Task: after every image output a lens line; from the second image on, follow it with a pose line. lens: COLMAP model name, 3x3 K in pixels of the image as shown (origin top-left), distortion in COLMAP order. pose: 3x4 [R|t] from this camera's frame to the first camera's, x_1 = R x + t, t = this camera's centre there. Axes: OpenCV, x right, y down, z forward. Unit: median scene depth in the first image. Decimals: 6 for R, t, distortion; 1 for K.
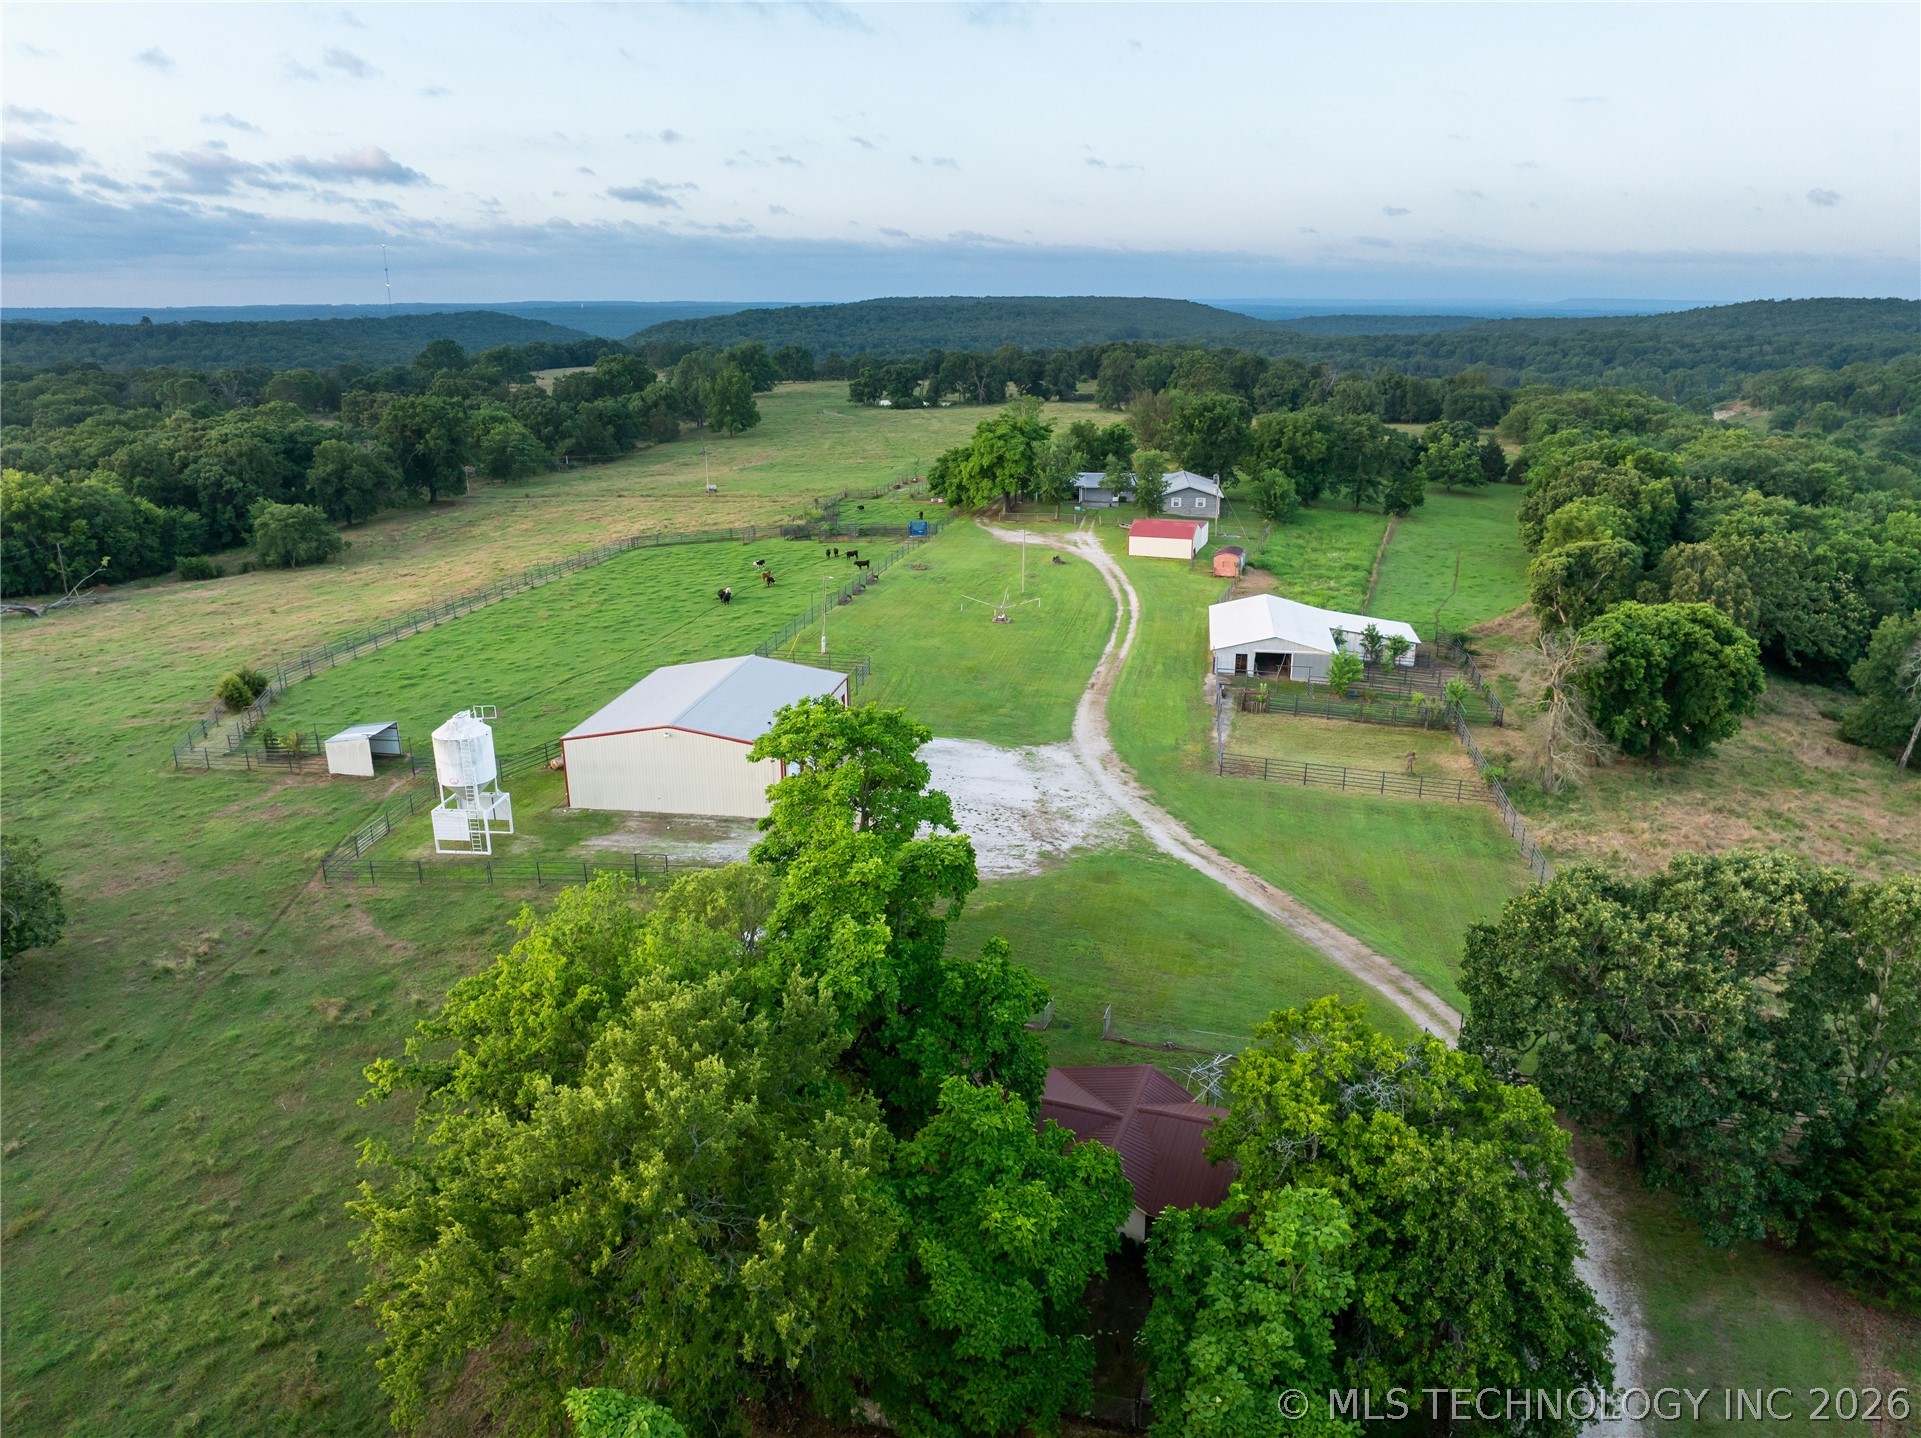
lens RADIAL K [[1349.5, 0, 960.5], [0, 1349.5, 719.0], [0, 0, 1]] dist [-0.003314, -0.000580]
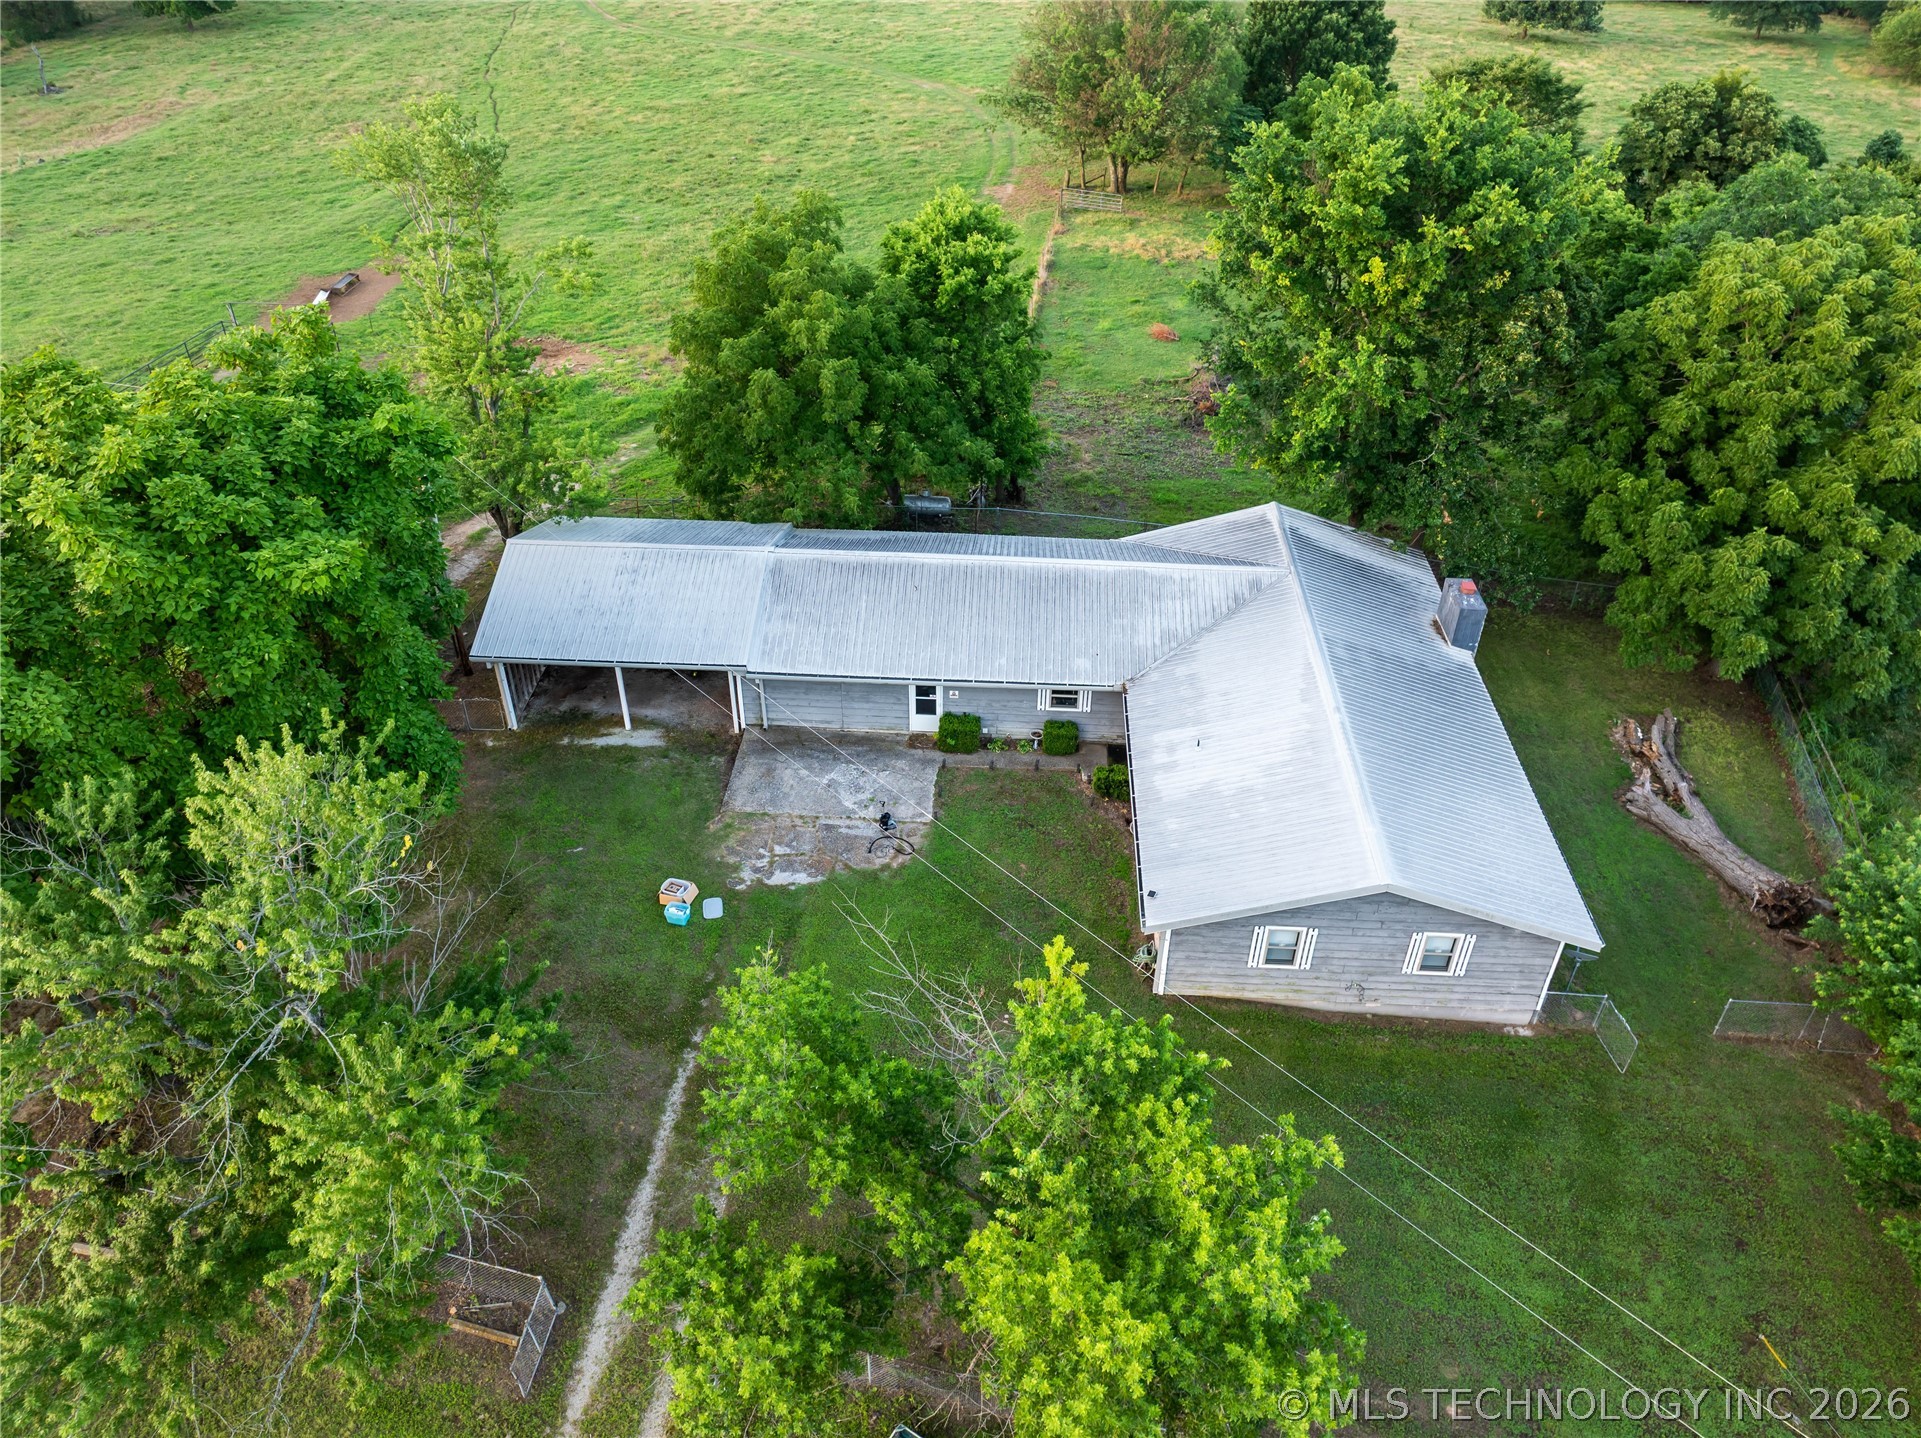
lens RADIAL K [[1357.0, 0, 960.5], [0, 1357.0, 719.0], [0, 0, 1]] dist [-0.025038, -0.000737]
pose [[0.998051, -0.020227, 0.059038, 0.119510], [0.000499, 0.948573, 0.316559, -0.244893], [-0.062405, -0.315912, 0.946734, 0.902218]]
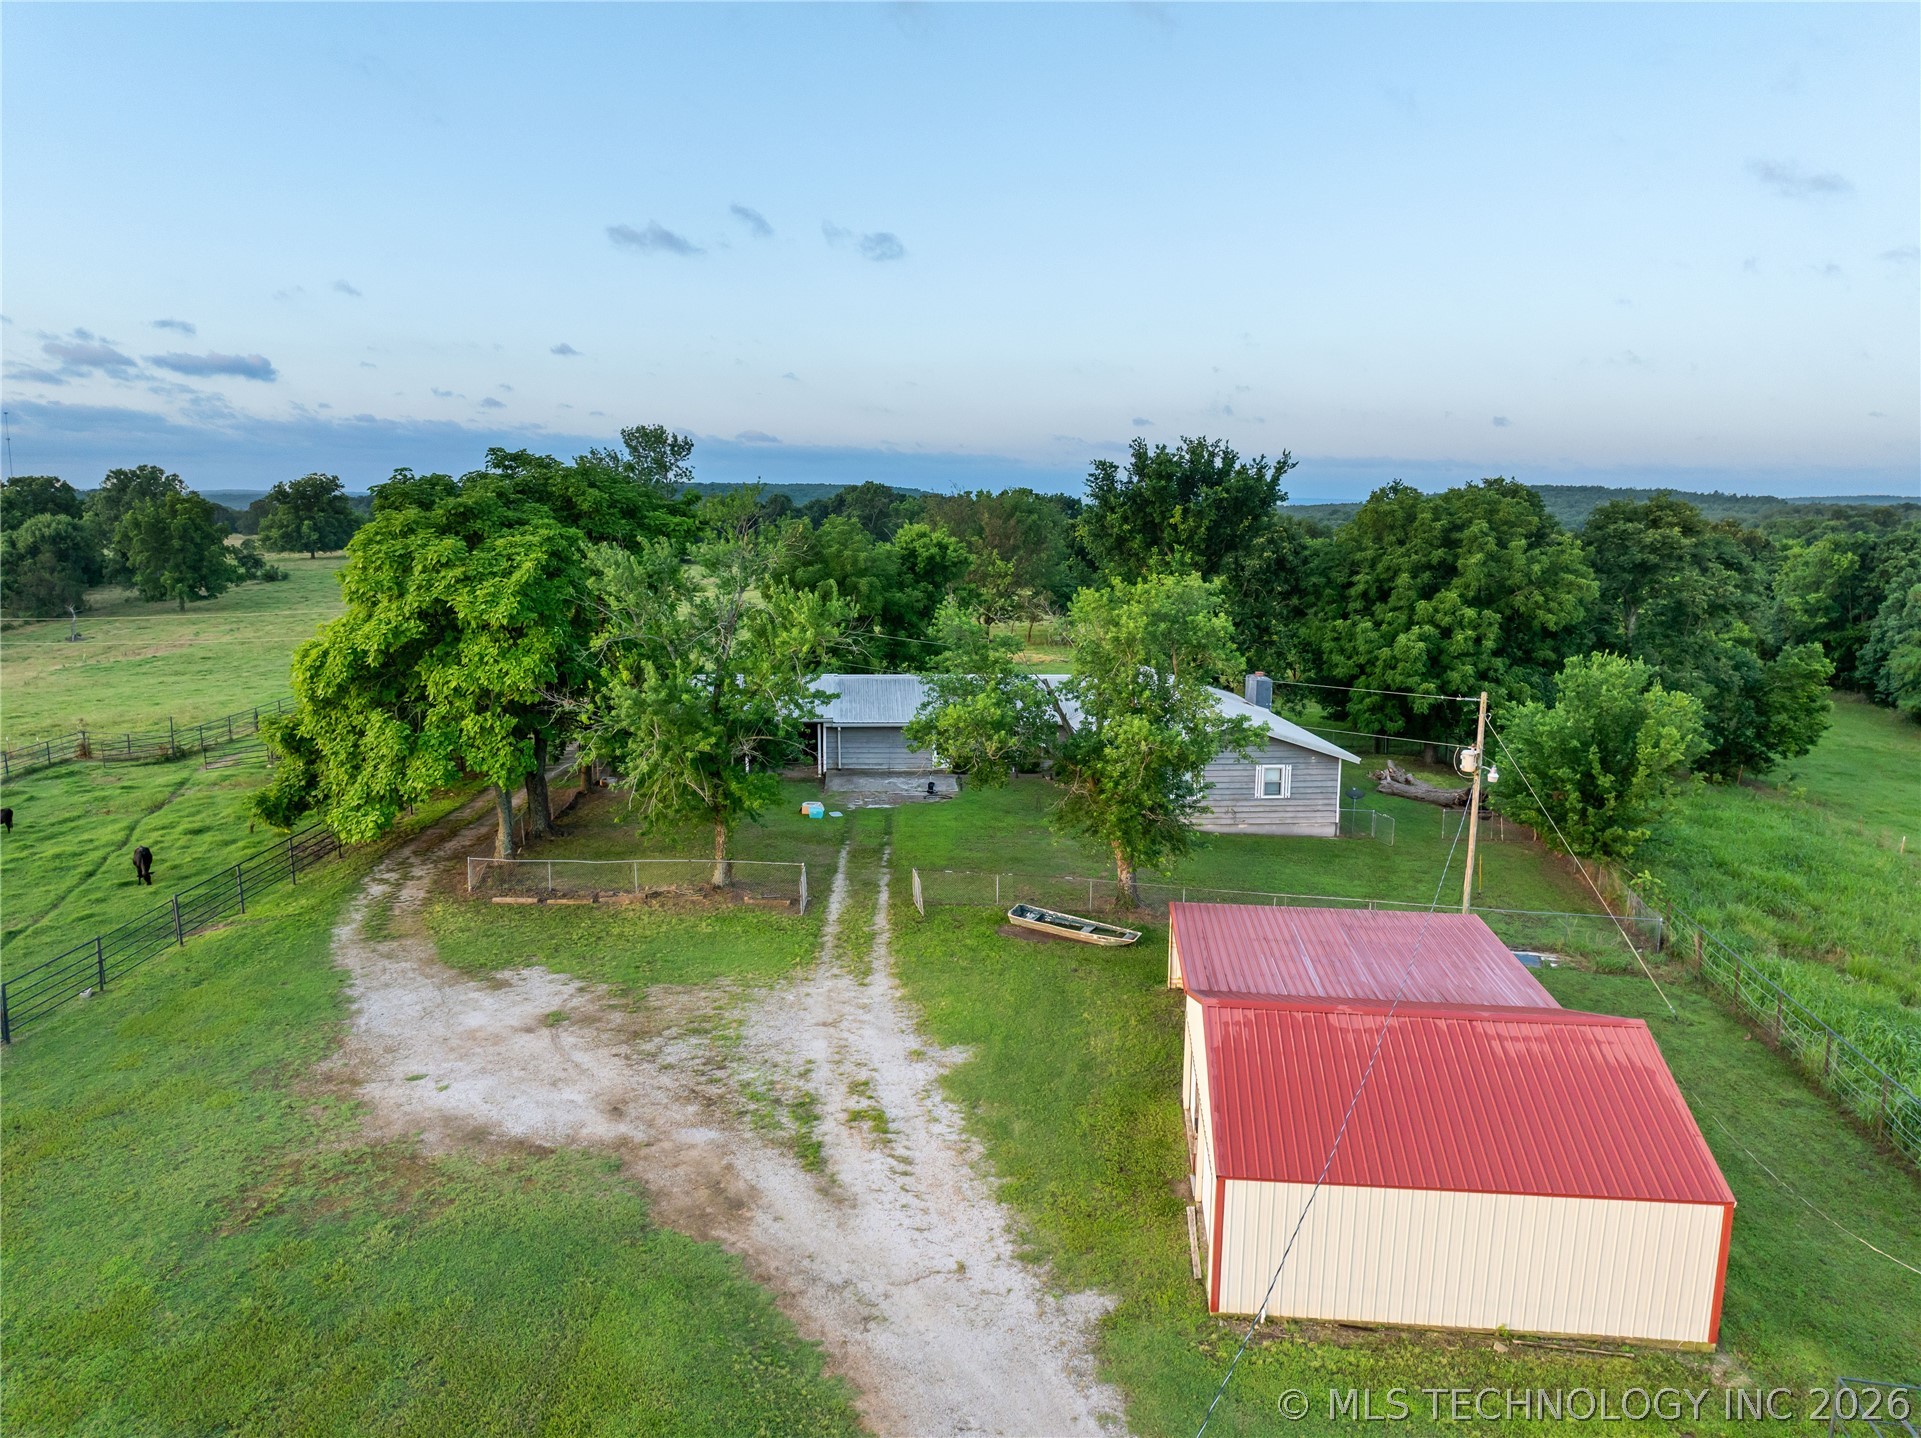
lens RADIAL K [[1349.5, 0, 960.5], [0, 1349.5, 719.0], [0, 0, 1]] dist [-0.003314, -0.000580]
pose [[0.981239, -0.020396, 0.191715, 0.068639], [0.046478, 0.990085, -0.132554, -0.145667], [-0.187110, 0.138978, 0.972458, 0.781186]]
